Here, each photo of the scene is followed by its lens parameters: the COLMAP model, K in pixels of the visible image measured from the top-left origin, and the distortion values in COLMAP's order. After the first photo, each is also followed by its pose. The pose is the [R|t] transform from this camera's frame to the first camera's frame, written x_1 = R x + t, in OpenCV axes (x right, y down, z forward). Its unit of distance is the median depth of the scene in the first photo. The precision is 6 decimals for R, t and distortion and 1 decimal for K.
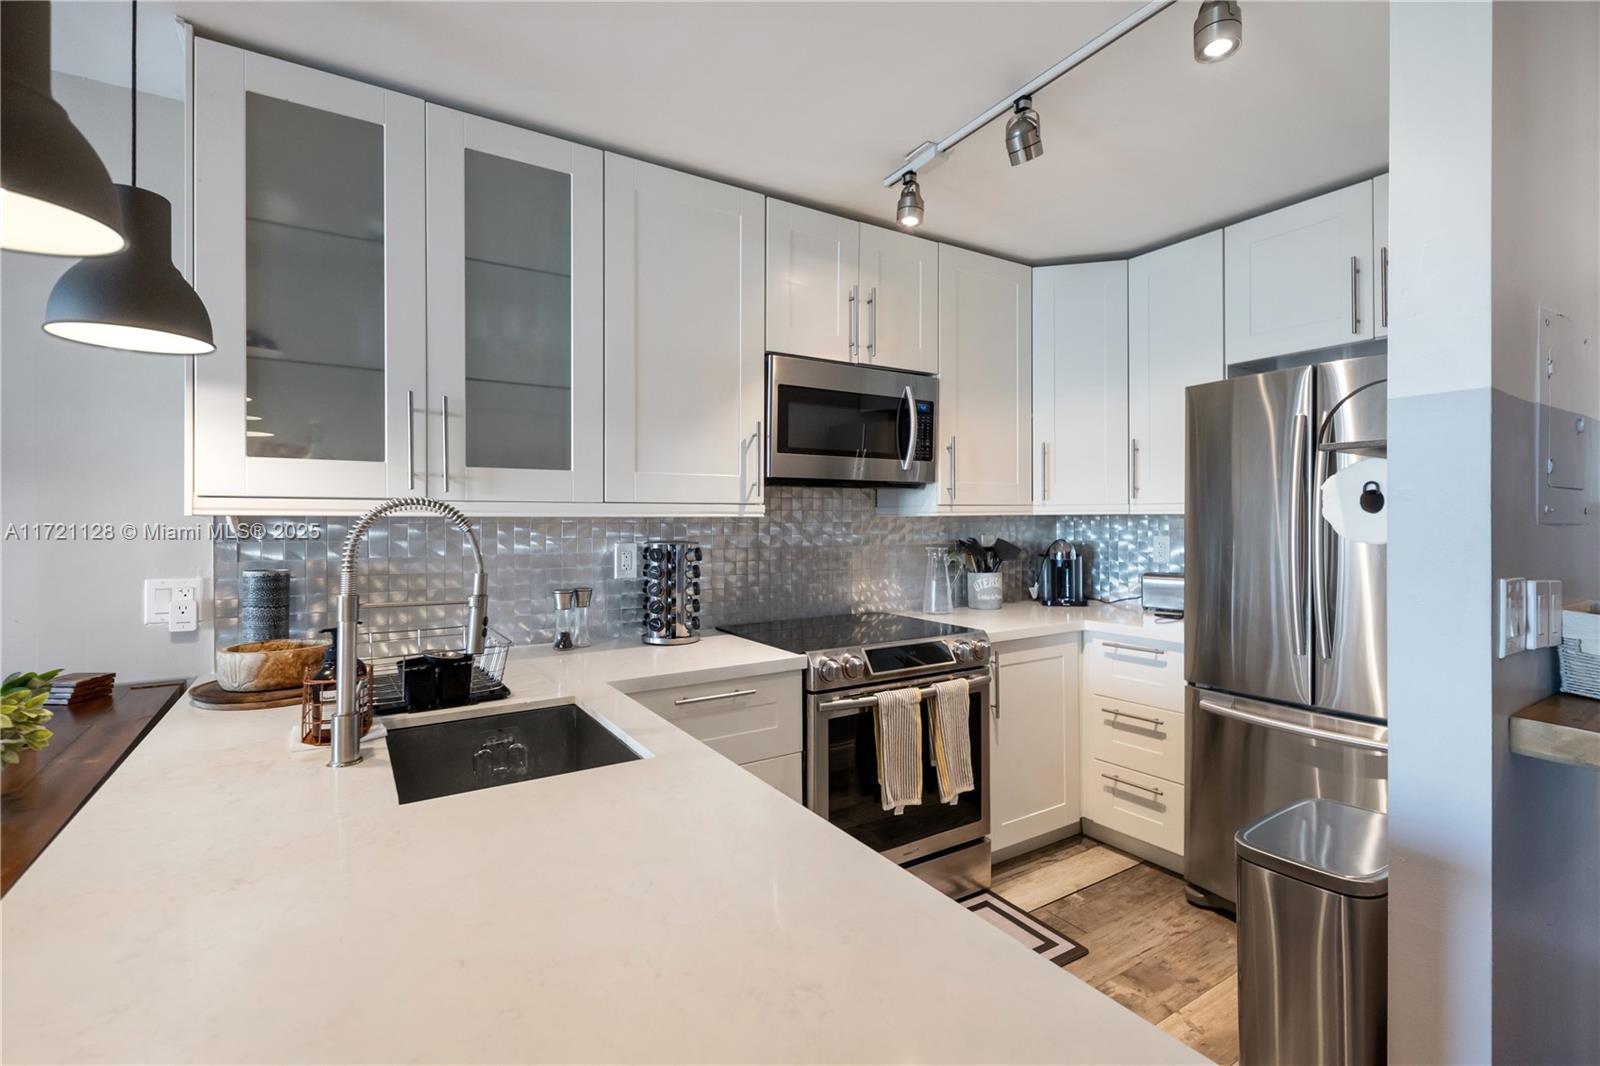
lens RADIAL K [[722.1, 0, 797.6], [0, 722.1, 518.7], [0, 0, 1]] dist [-0.002370, -0.000351]
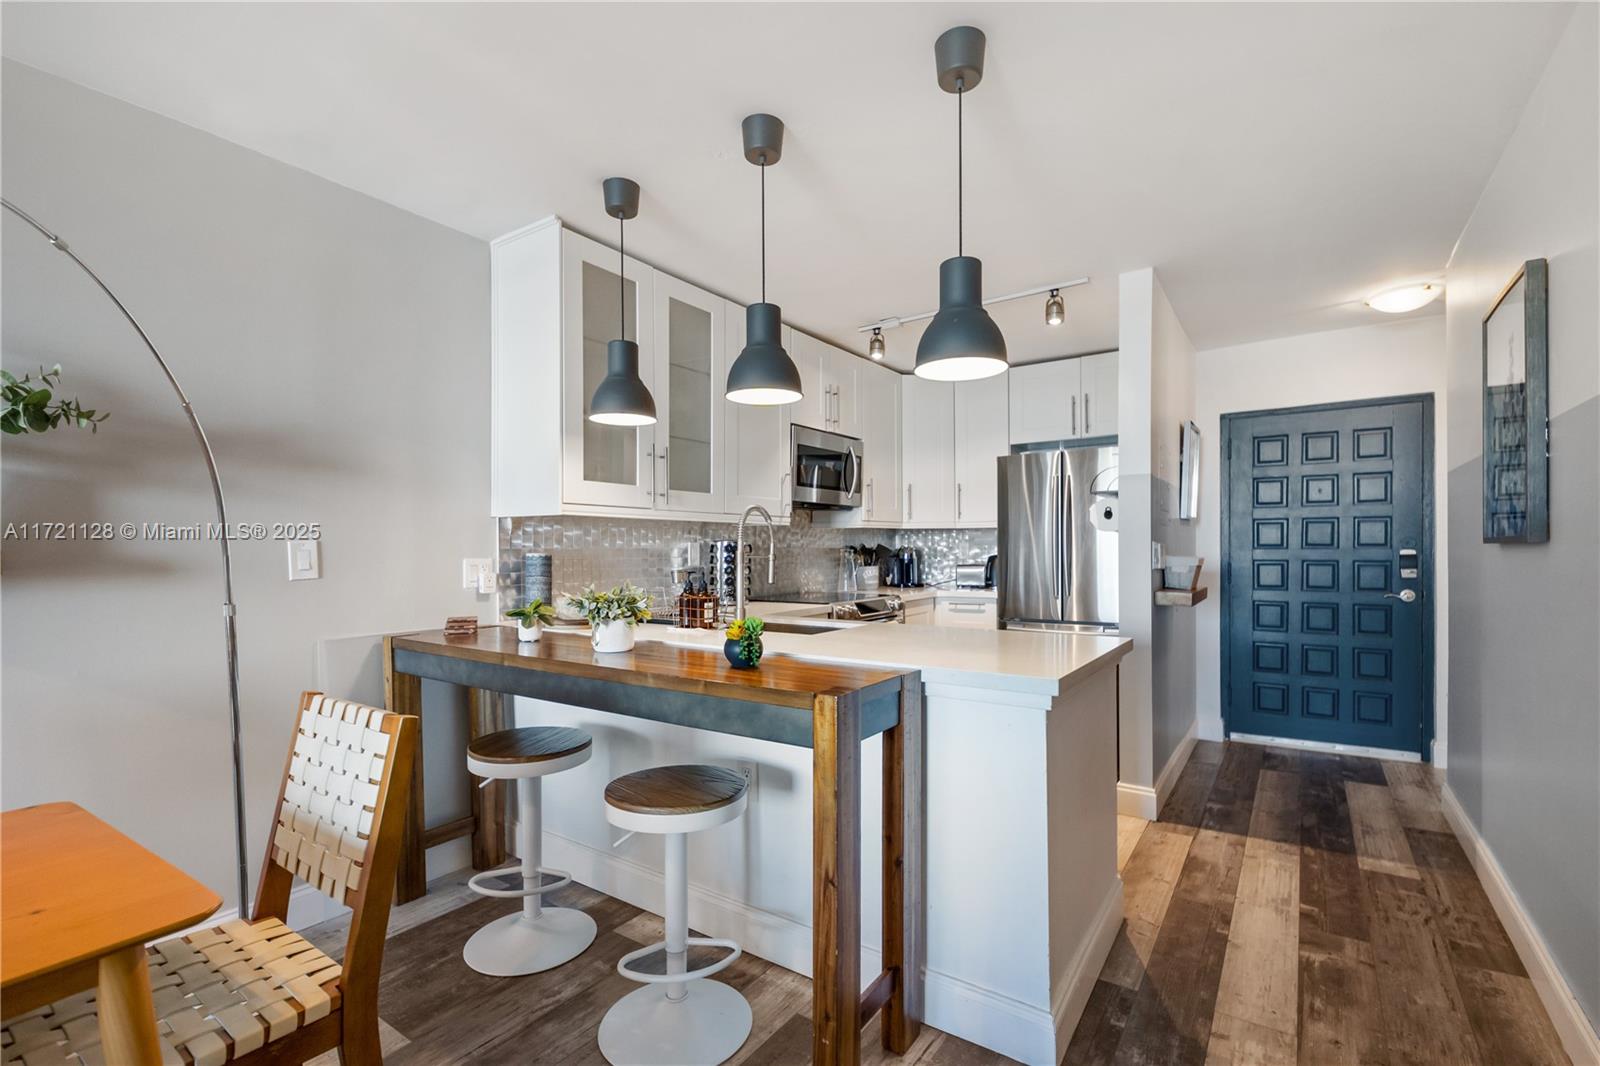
lens RADIAL K [[722.1, 0, 800.2], [0, 722.1, 546.6], [0, 0, 1]] dist [-0.002370, -0.000351]
pose [[0.920429, -0.001486, 0.390906, -0.575545], [0.003098, 0.999989, -0.003494, 0.044904], [-0.390897, 0.004427, 0.920424, -0.438675]]
